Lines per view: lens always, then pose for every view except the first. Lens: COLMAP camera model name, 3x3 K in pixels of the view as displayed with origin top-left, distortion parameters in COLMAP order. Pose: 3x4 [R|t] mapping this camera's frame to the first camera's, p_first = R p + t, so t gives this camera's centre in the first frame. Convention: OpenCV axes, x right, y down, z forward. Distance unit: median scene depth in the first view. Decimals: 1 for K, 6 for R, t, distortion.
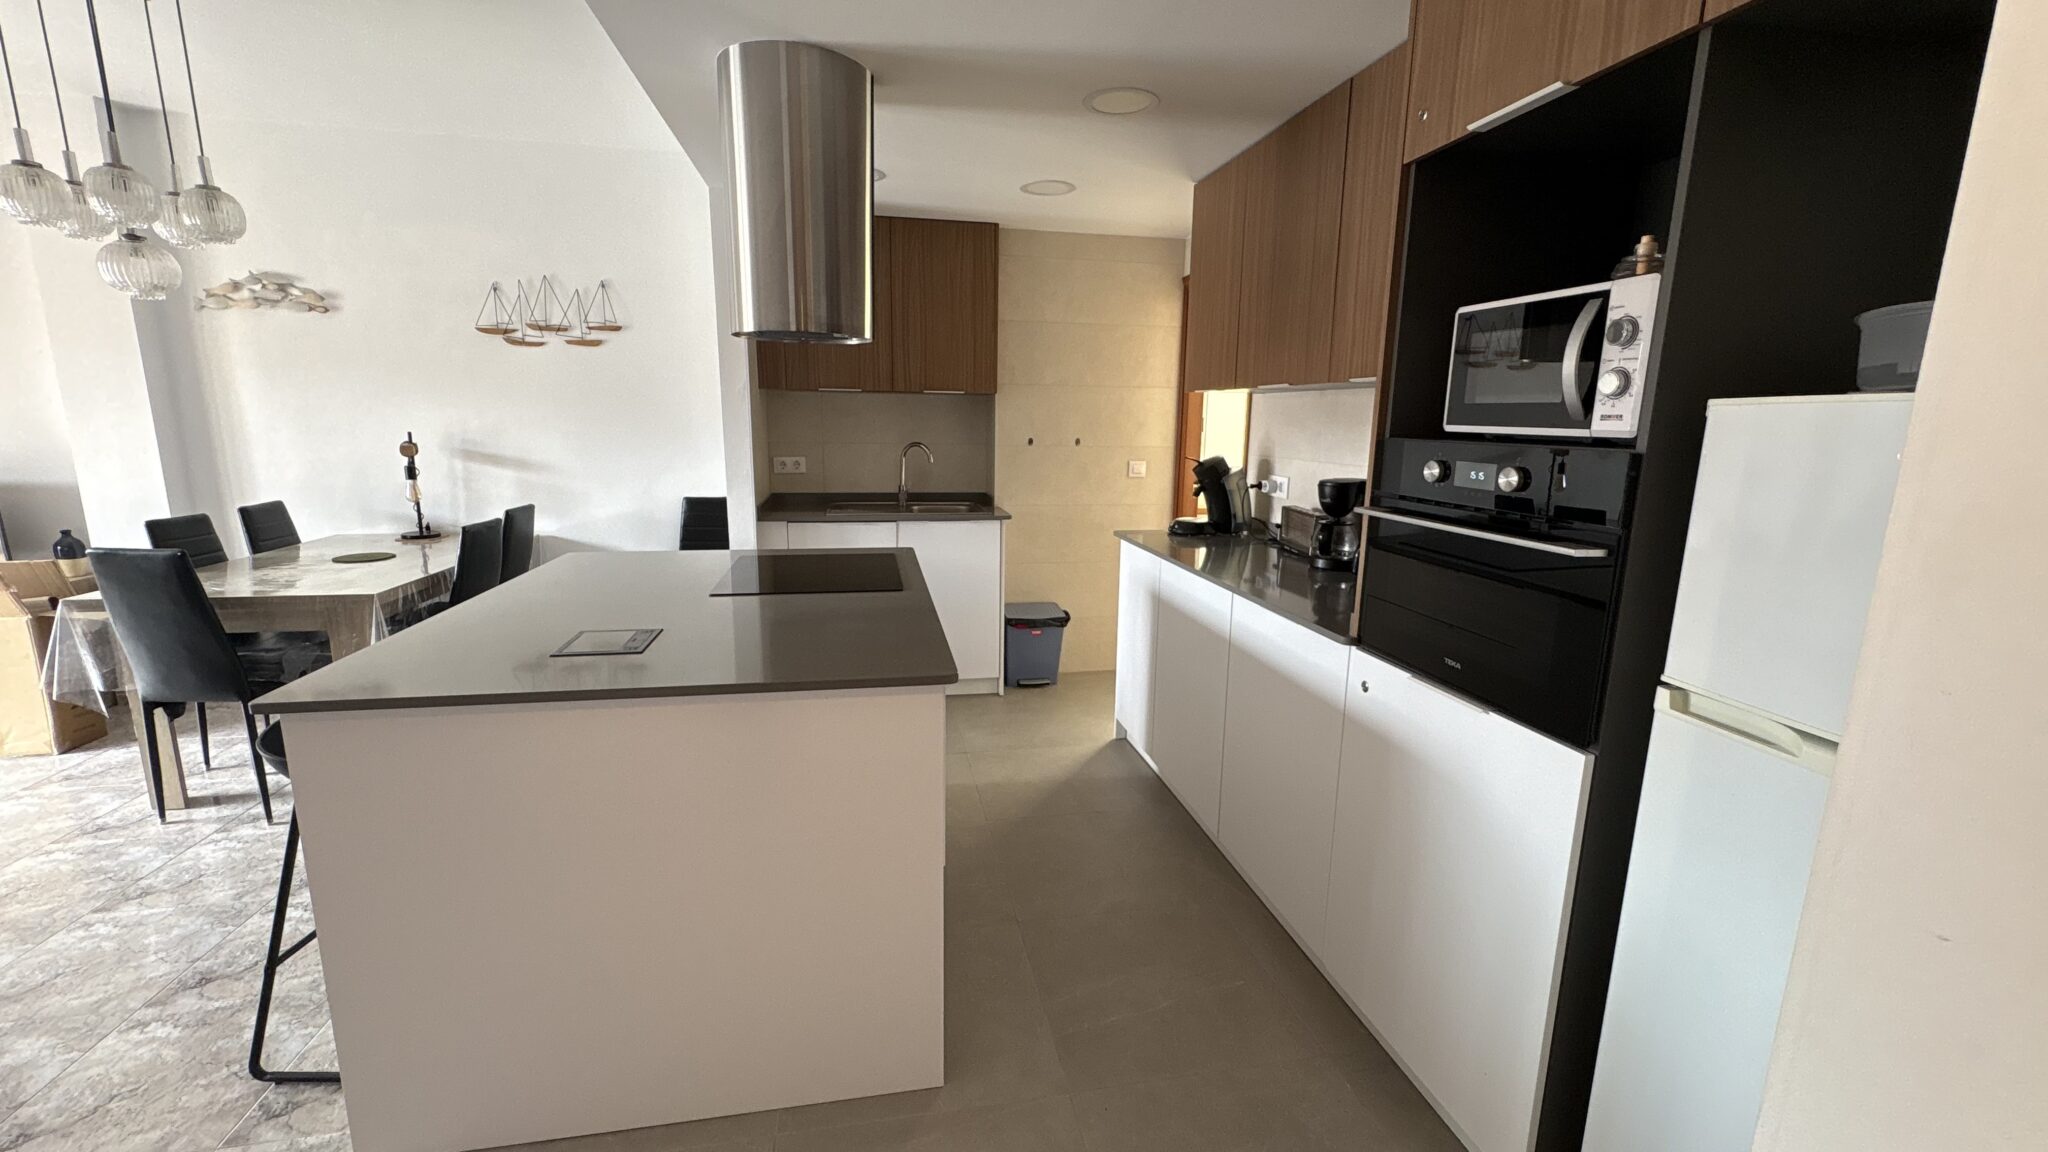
lens RADIAL K [[807.9, 0, 1016.8], [0, 807.9, 573.2], [0, 0, 1]] dist [-0.001002, -0.000335]
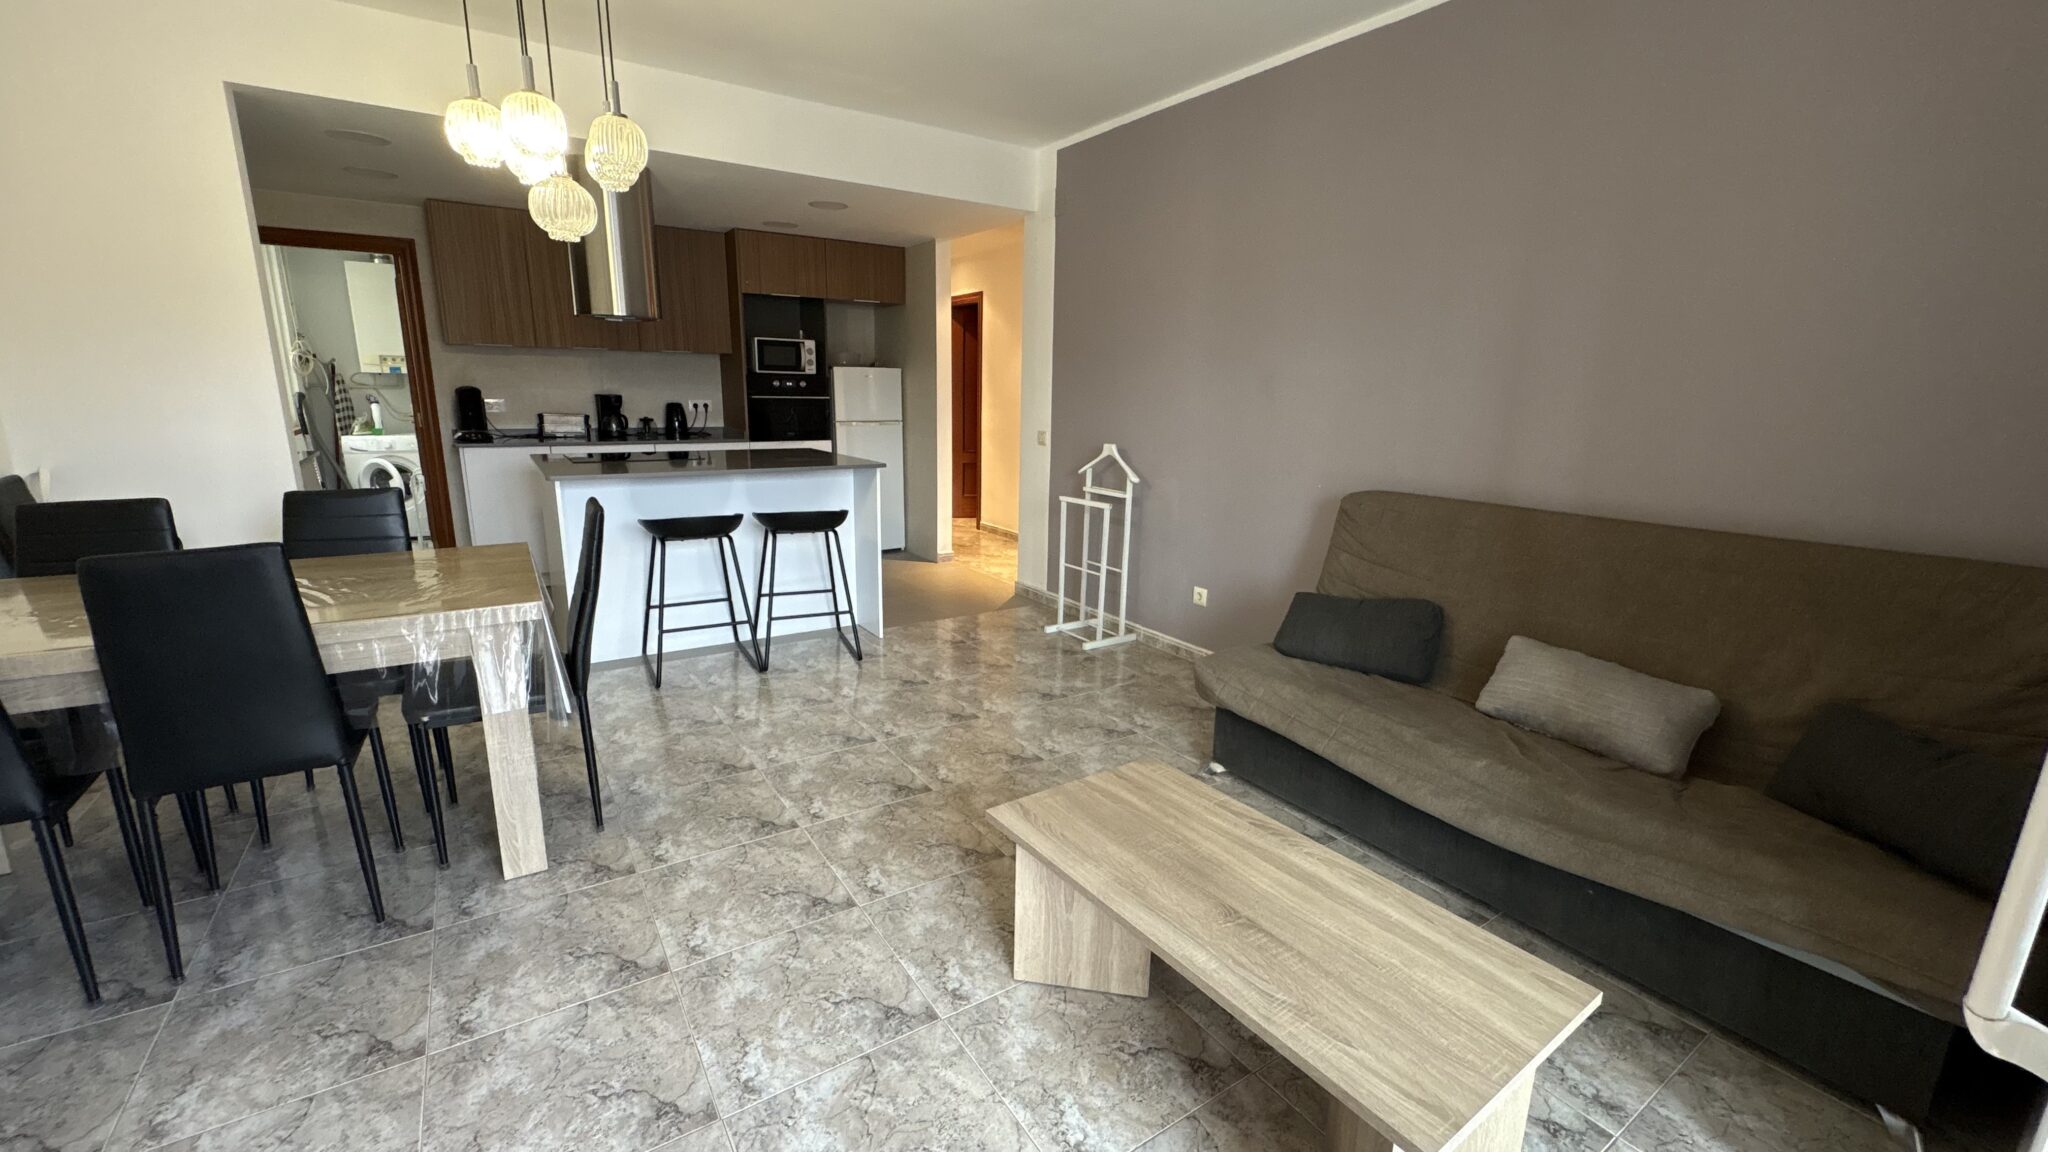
lens RADIAL K [[807.9, 0, 1016.8], [0, 807.9, 573.2], [0, 0, 1]] dist [-0.001002, -0.000335]
pose [[-0.415356, -0.232195, 0.879526, -2.168760], [0.150150, 0.936111, 0.318042, -0.207804], [-0.897182, 0.264161, -0.353955, 0.994683]]
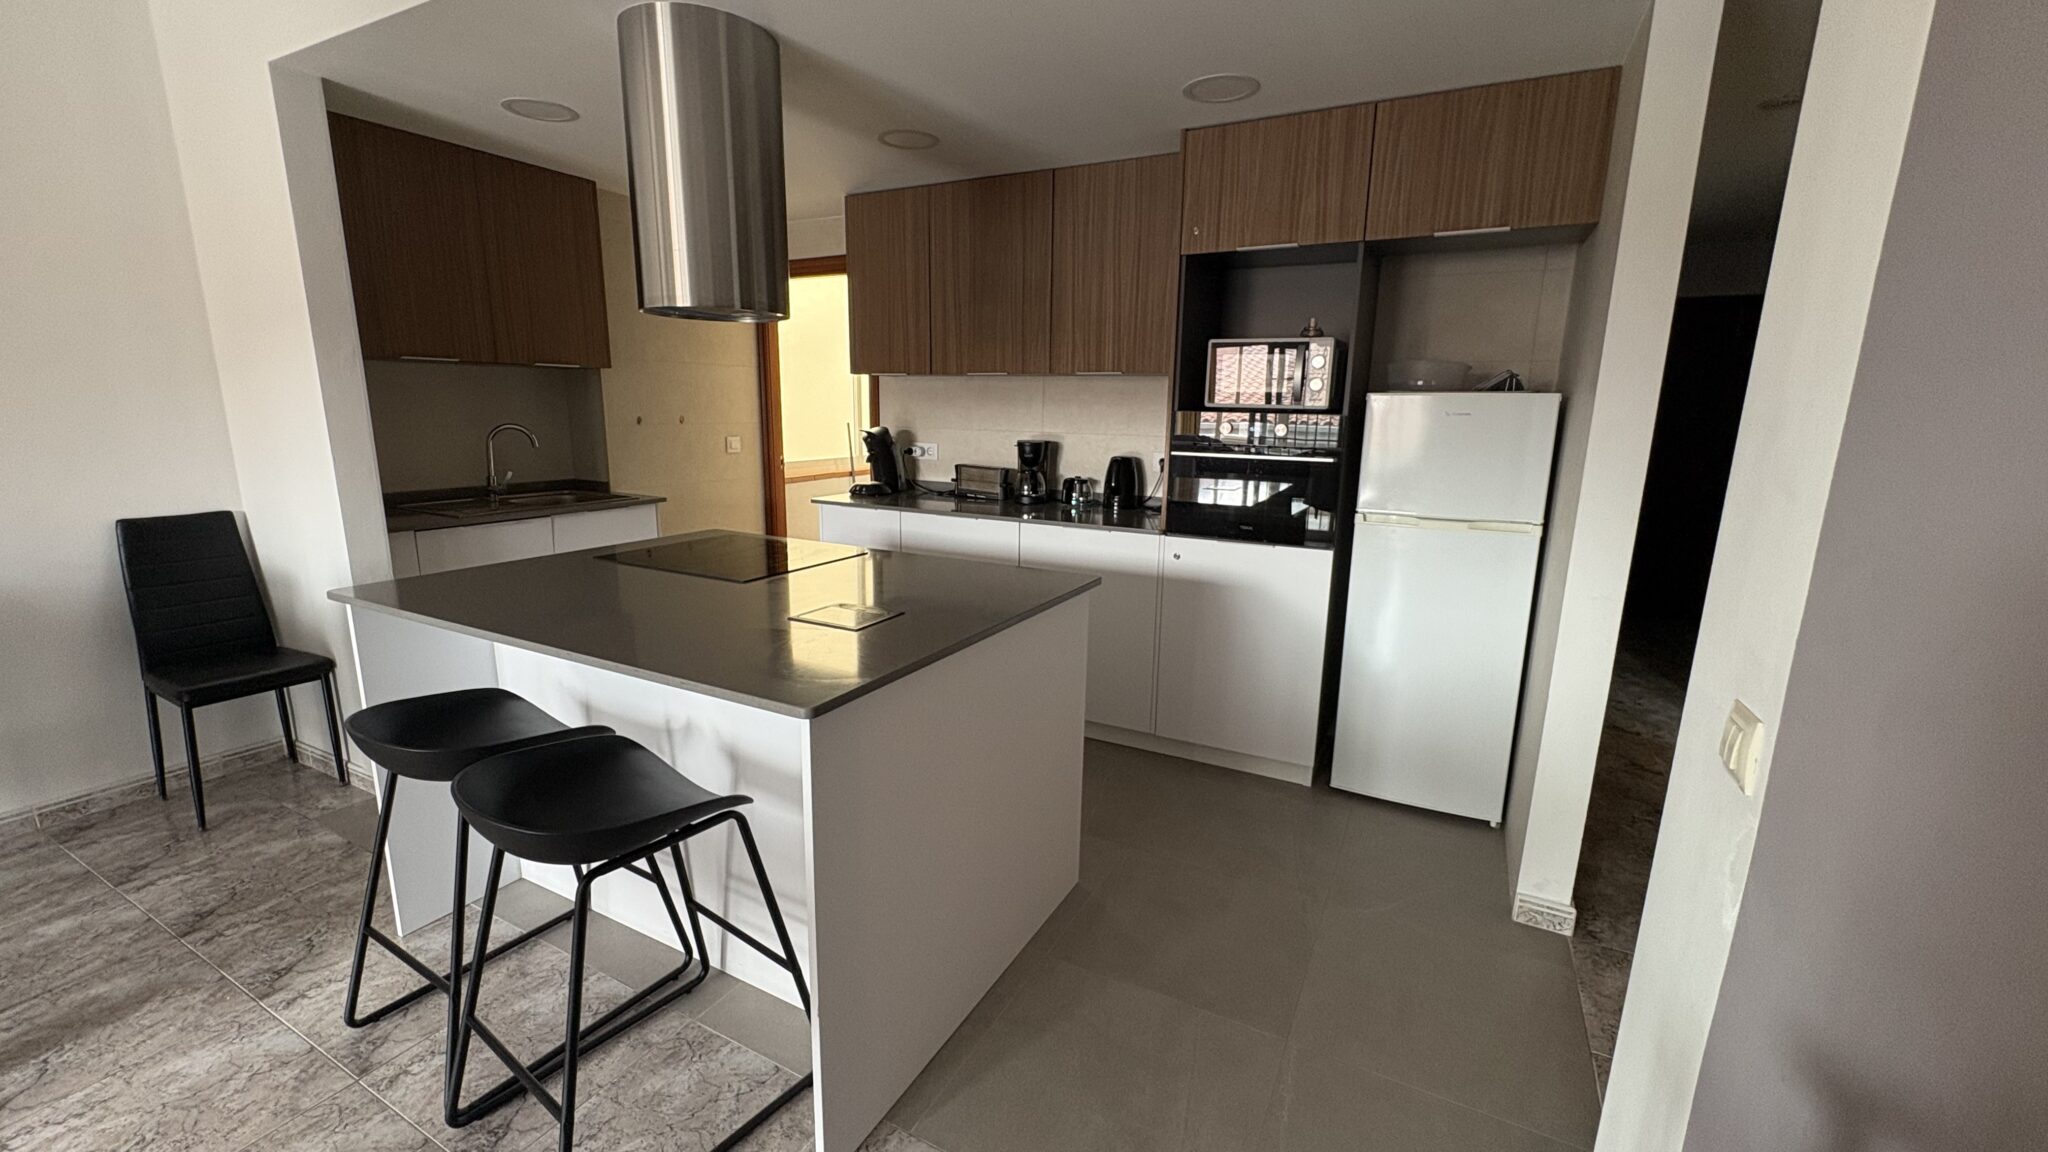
lens RADIAL K [[807.9, 0, 1016.8], [0, 807.9, 573.2], [0, 0, 1]] dist [-0.001002, -0.000335]
pose [[0.631501, -0.163939, 0.757846, -0.810064], [0.141049, 0.985374, 0.095625, -0.027257], [-0.762438, 0.046506, 0.645388, 0.112571]]
